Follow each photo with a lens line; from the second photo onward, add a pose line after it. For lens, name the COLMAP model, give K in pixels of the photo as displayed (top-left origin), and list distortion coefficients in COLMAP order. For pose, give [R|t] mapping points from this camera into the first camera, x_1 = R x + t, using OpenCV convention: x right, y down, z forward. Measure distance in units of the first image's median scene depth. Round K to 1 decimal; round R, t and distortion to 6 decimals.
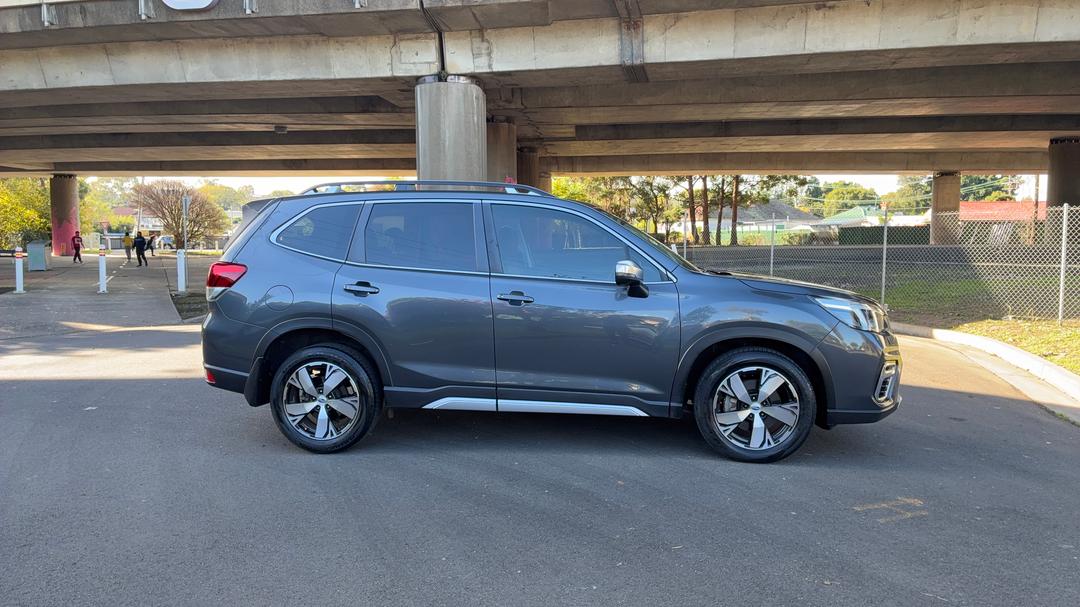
lens RADIAL K [[784.3, 0, 540.1], [0, 784.3, 308.0], [0, 0, 1]] dist [0.038878, -0.056021]
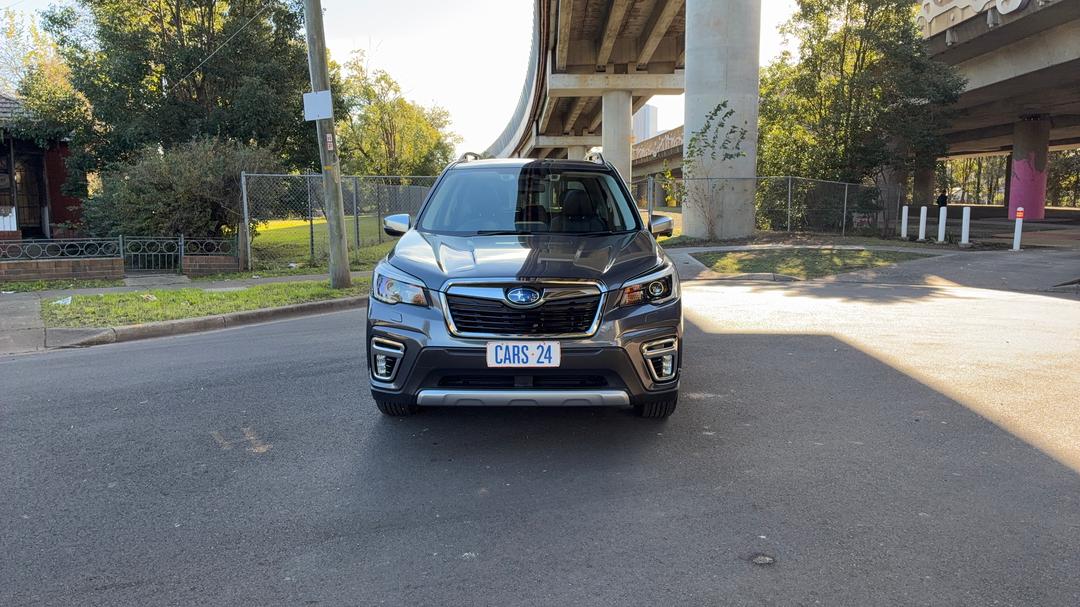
lens RADIAL K [[784.3, 0, 535.3], [0, 784.3, 303.3], [0, 0, 1]] dist [0.038878, -0.056021]
pose [[0.105186, 0.125018, -0.986563, 0.283968], [-0.082535, 0.989741, 0.116622, -0.017982], [0.991022, 0.069159, 0.114425, 0.231055]]
